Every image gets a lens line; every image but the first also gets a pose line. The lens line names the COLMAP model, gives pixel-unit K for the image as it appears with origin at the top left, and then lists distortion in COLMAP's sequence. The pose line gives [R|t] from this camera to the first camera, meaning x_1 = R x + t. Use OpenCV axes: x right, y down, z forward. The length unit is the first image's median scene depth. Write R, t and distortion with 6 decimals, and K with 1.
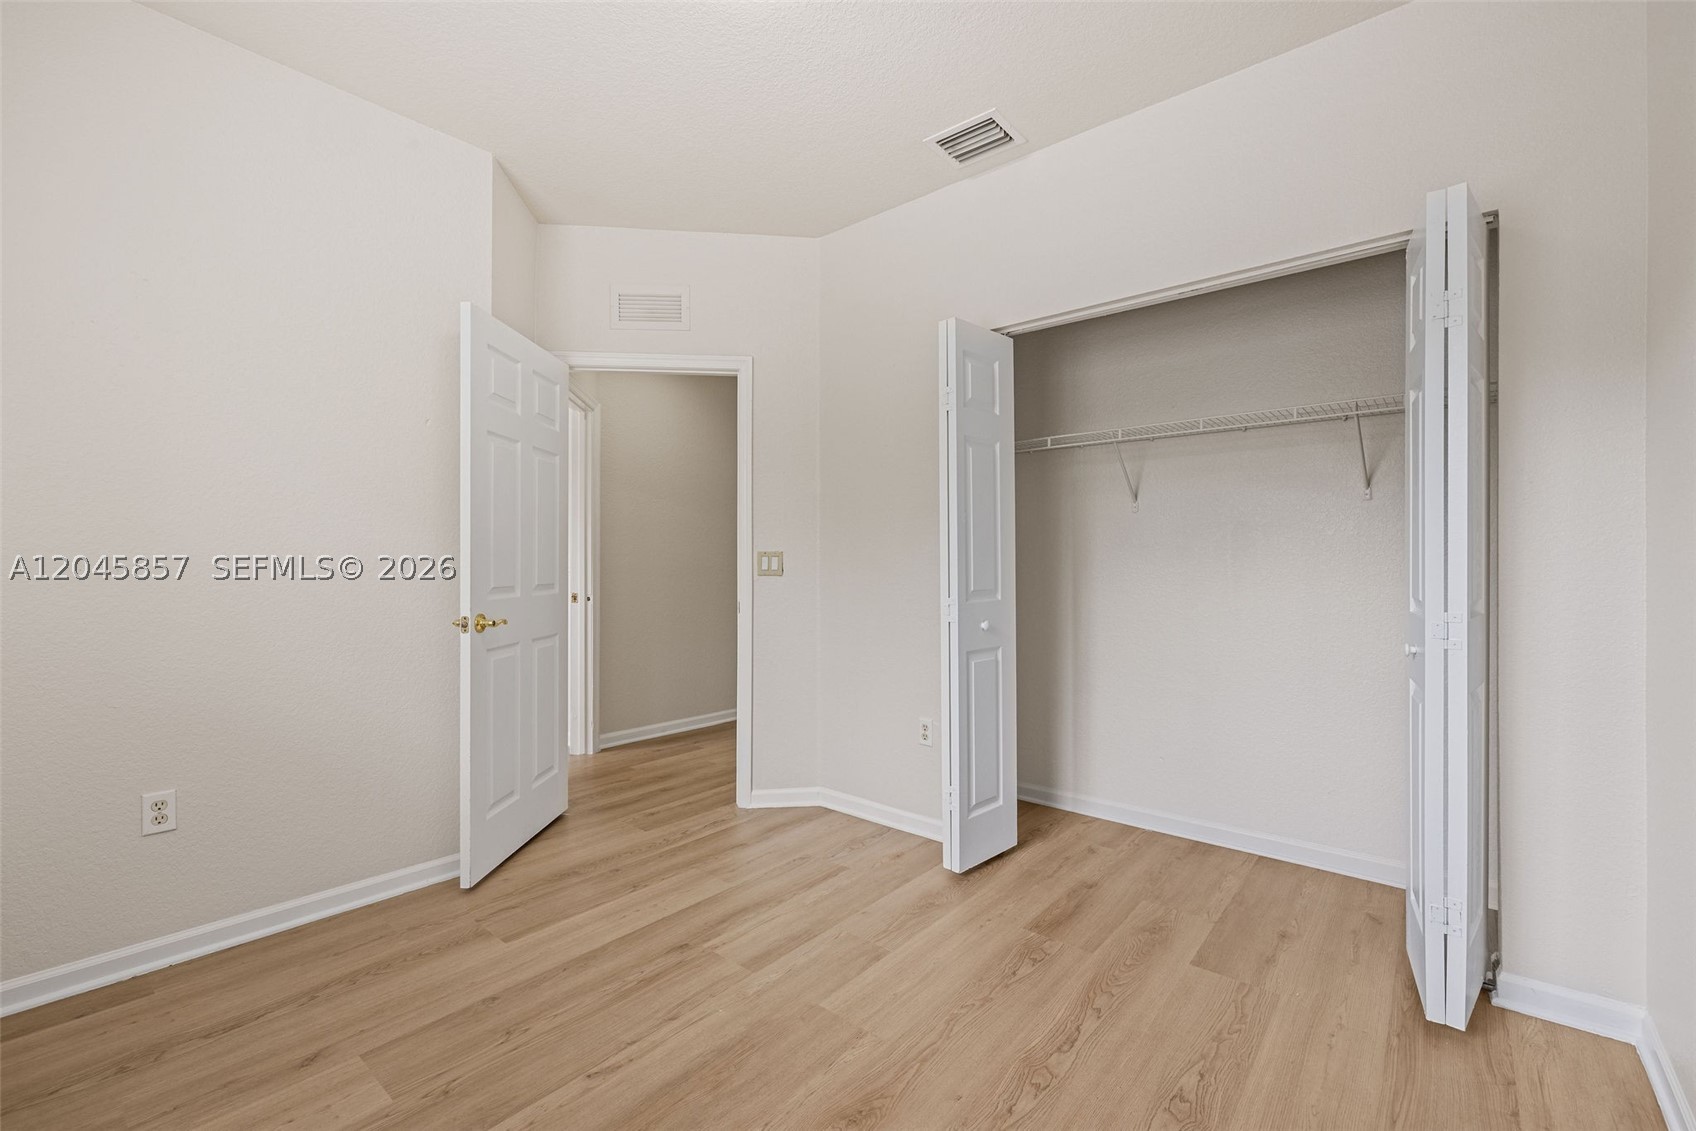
lens RADIAL K [[715.5, 0, 846.4], [0, 715.5, 564.1], [0, 0, 1]] dist [-0.003992, -0.000840]
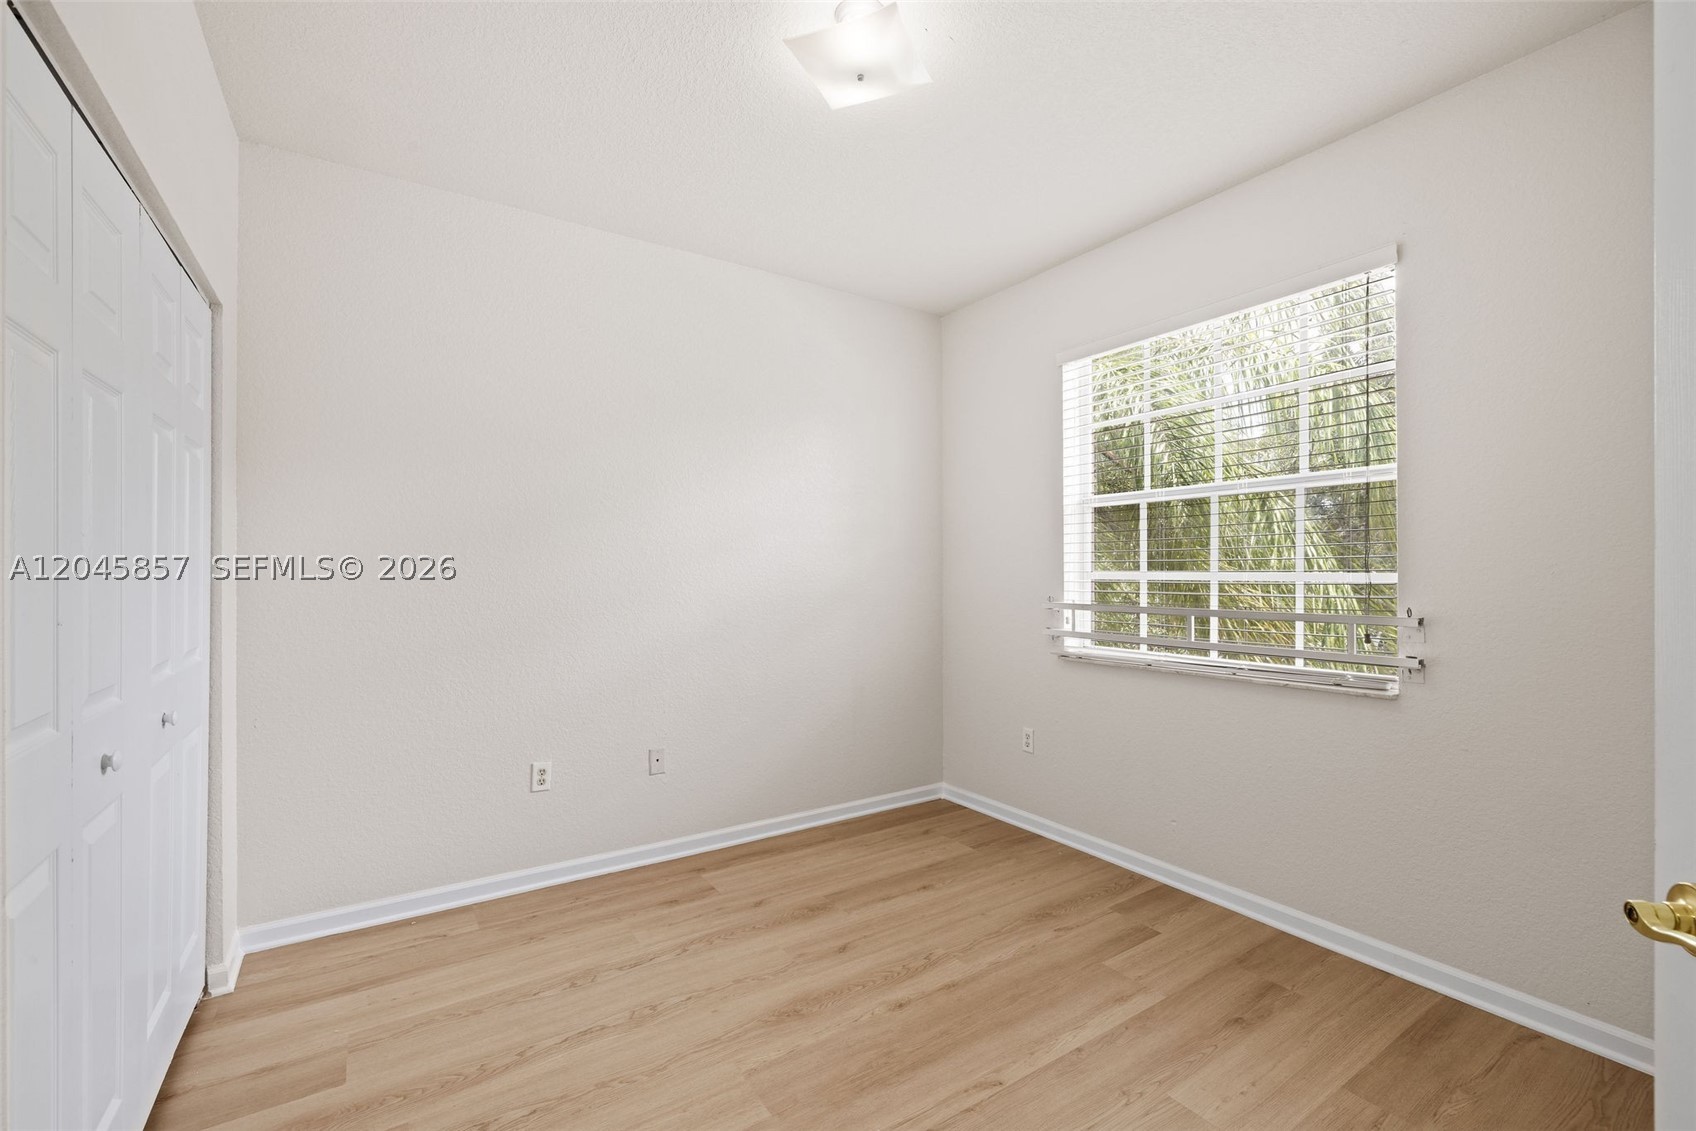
lens RADIAL K [[715.5, 0, 848.9], [0, 715.5, 571.2], [0, 0, 1]] dist [-0.003992, -0.000840]
pose [[-0.958885, 0.002457, 0.283784, -0.437862], [0.000604, 0.999978, -0.006615, -0.068421], [-0.283794, -0.006172, -0.958865, 2.071940]]
